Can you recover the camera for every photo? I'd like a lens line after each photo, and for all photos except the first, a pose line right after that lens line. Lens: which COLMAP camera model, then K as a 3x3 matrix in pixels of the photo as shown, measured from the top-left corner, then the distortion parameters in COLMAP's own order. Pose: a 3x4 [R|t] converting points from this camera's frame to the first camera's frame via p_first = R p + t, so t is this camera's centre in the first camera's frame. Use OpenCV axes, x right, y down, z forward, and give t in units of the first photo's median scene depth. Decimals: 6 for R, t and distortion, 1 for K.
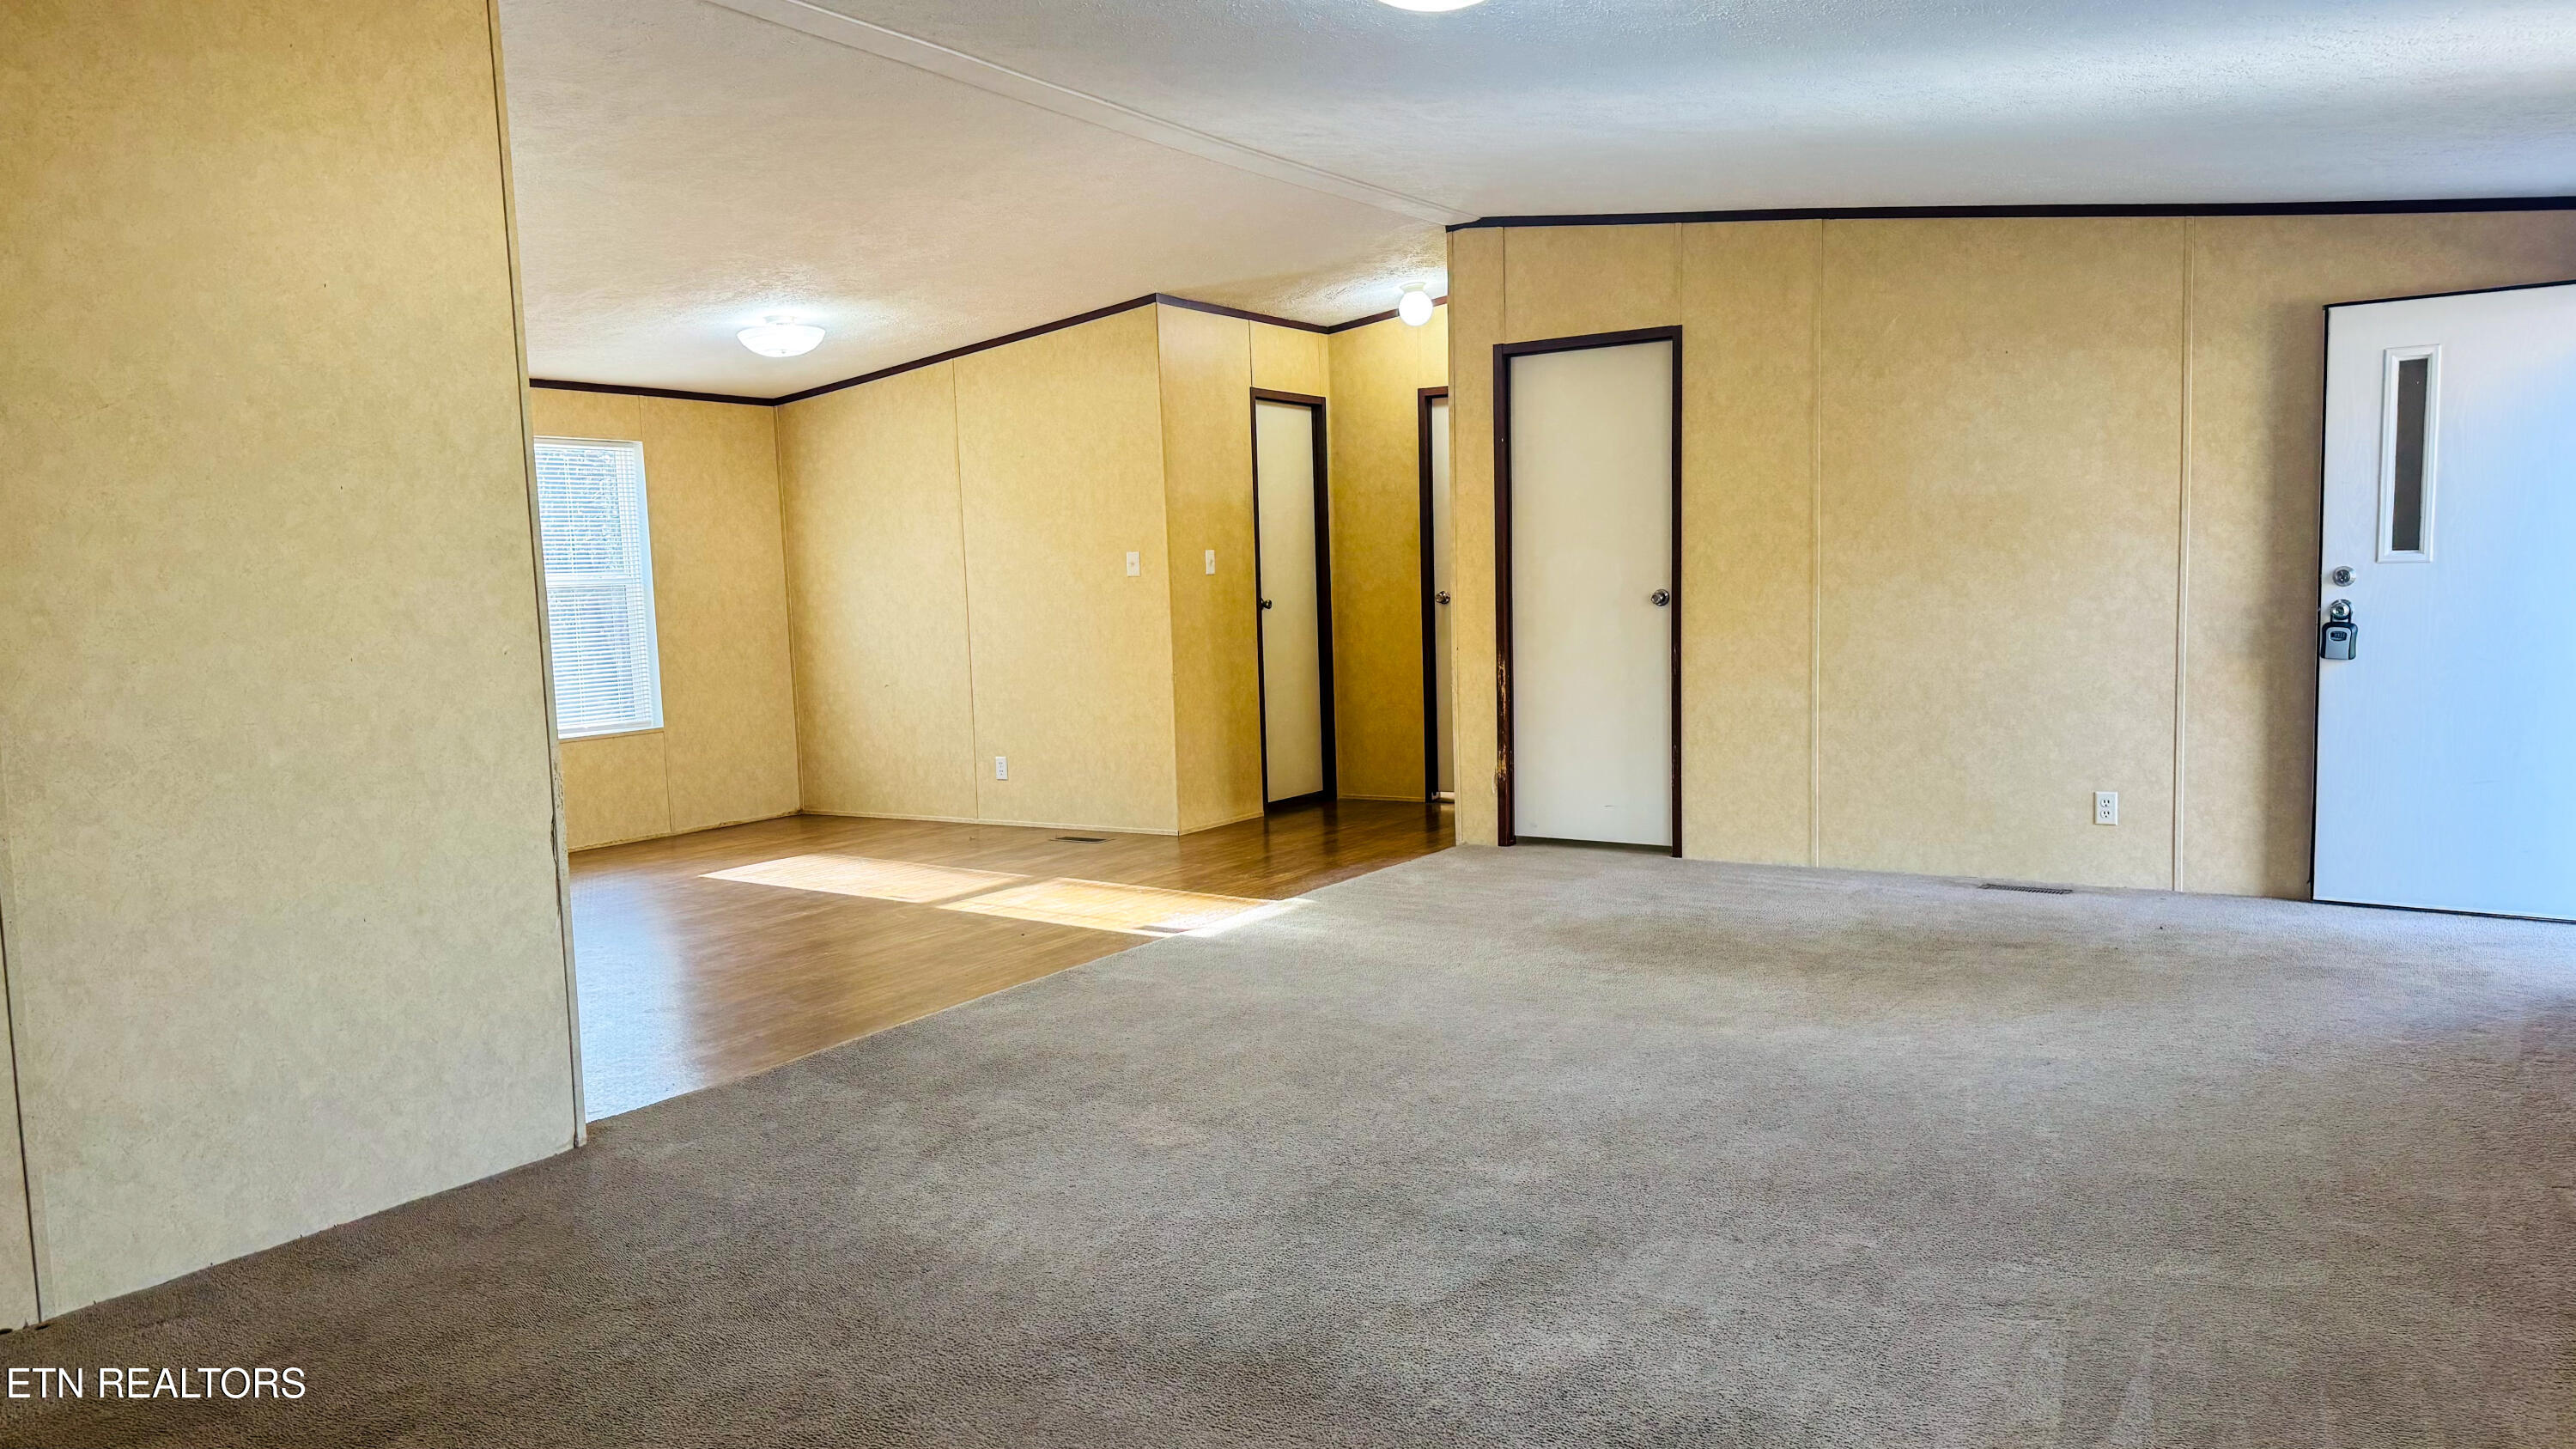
lens RADIAL K [[1812.6, 0, 1285.2], [0, 1812.6, 745.2], [0, 0, 1]] dist [0.127808, -0.216028]
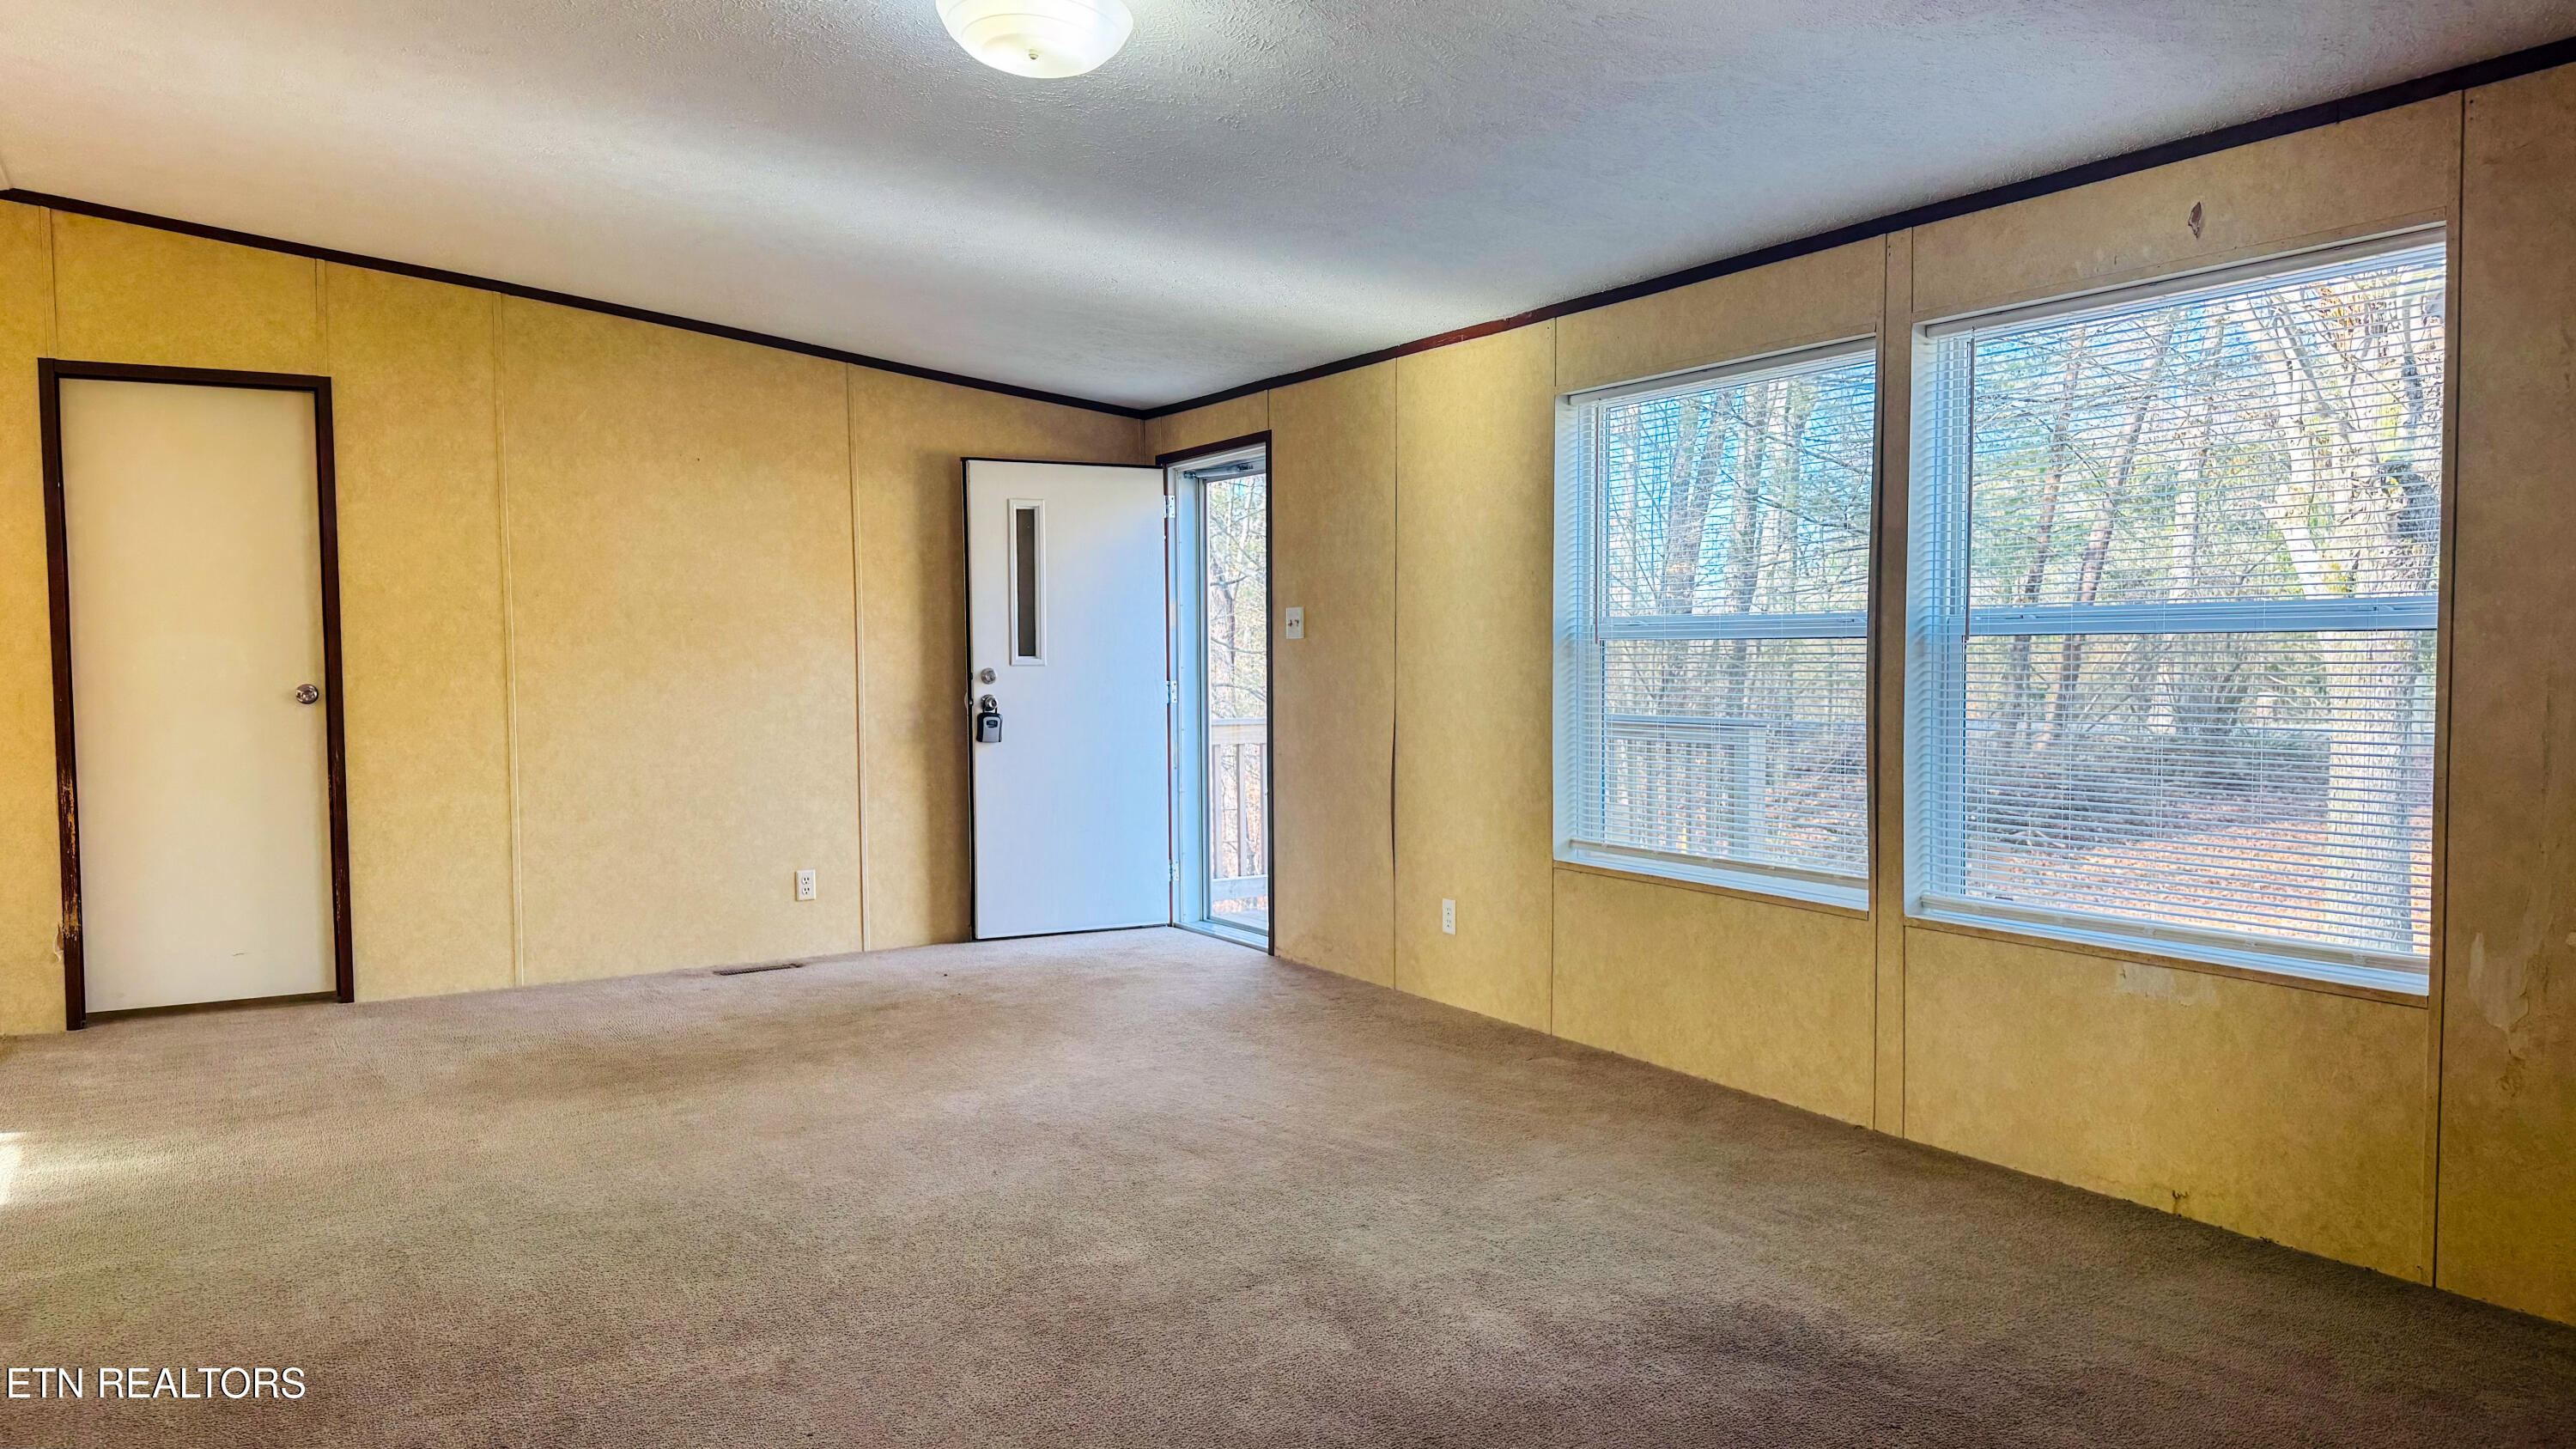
lens RADIAL K [[1812.6, 0, 1285.2], [0, 1812.6, 745.2], [0, 0, 1]] dist [0.127808, -0.216028]
pose [[0.427655, -0.023518, 0.903636, -0.433843], [0.083377, 0.996426, -0.013526, -0.010876], [-0.900089, 0.081127, 0.428088, 0.283761]]
